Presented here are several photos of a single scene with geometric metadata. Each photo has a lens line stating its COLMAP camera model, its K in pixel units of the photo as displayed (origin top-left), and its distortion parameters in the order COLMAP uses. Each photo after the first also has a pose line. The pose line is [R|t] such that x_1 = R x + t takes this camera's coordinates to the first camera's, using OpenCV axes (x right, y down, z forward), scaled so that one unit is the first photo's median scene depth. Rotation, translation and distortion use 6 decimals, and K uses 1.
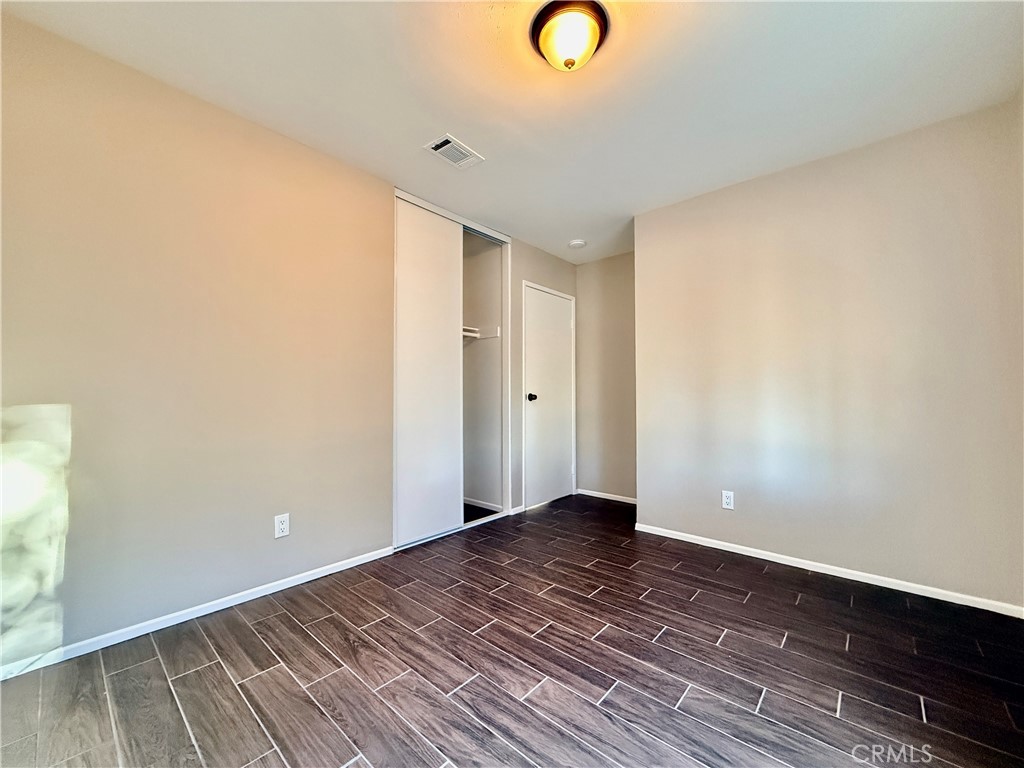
lens RADIAL K [[408.2, 0, 509.7], [0, 408.2, 385.8], [0, 0, 1]] dist [0.000281, -0.000686]
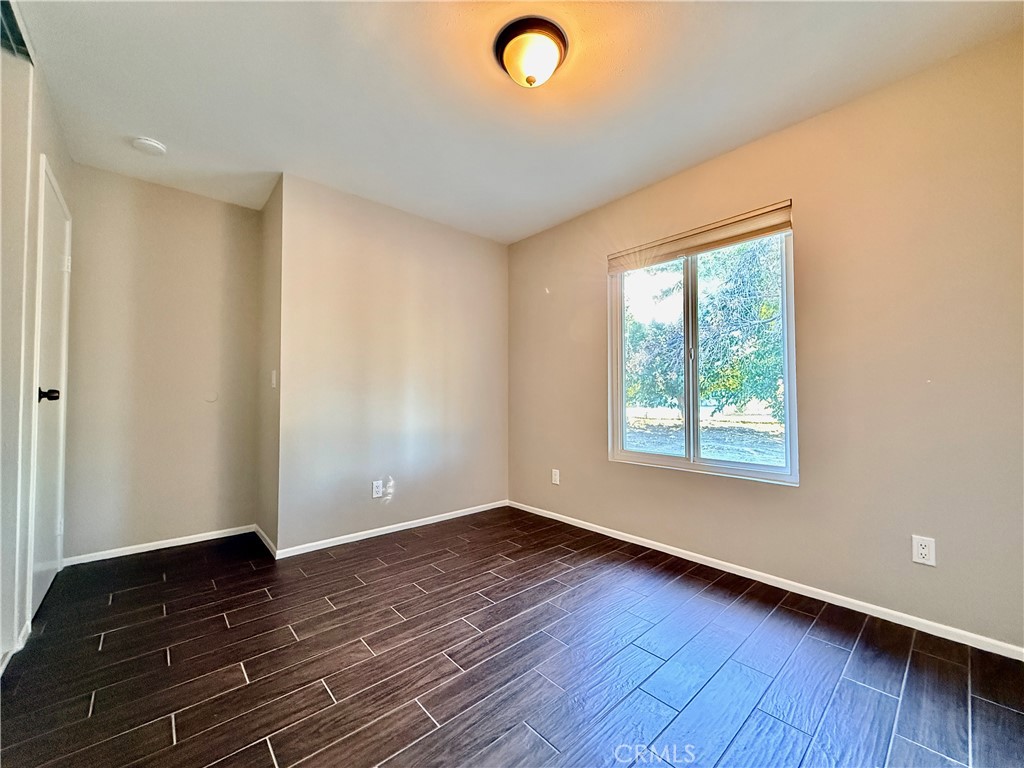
lens RADIAL K [[408.2, 0, 511.5], [0, 408.2, 389.0], [0, 0, 1]] dist [0.000281, -0.000686]
pose [[0.114557, 0.016426, 0.993281, -0.698532], [-0.026160, 0.999566, -0.013512, 0.023088], [-0.993072, -0.024437, 0.114937, 0.712228]]
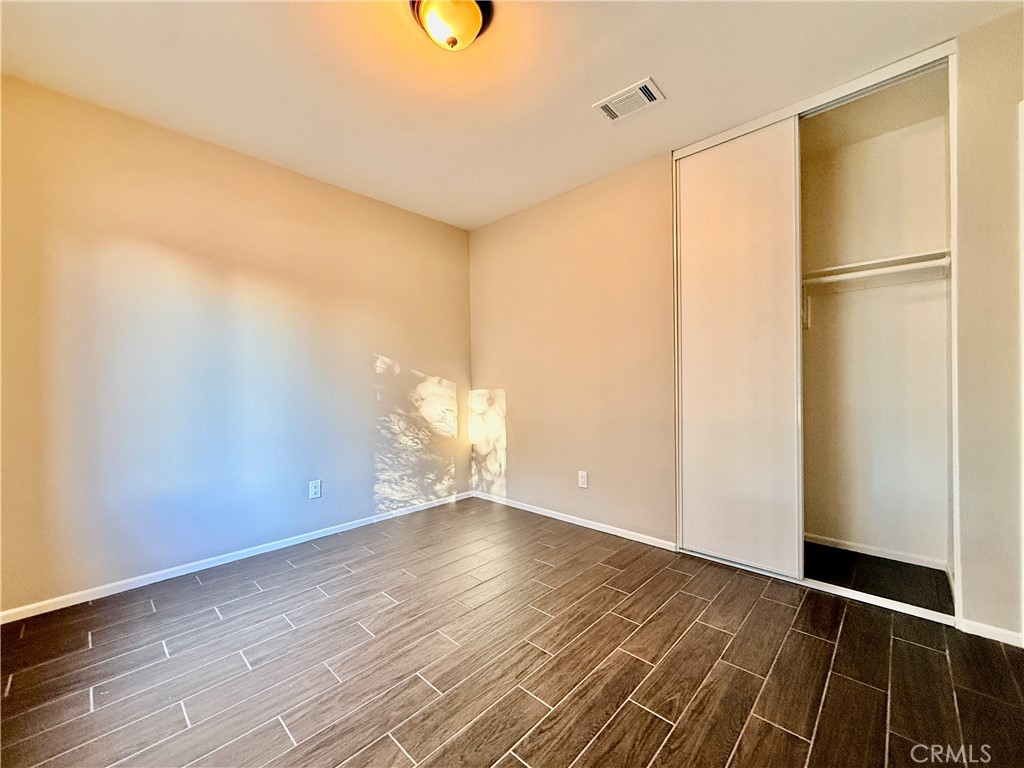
lens RADIAL K [[408.2, 0, 515.4], [0, 408.2, 383.8], [0, 0, 1]] dist [0.000281, -0.000686]
pose [[-0.032940, -0.000483, -0.999457, 0.874504], [0.042445, 0.999097, -0.001881, 0.017672], [0.998556, -0.042484, -0.032890, 0.901624]]
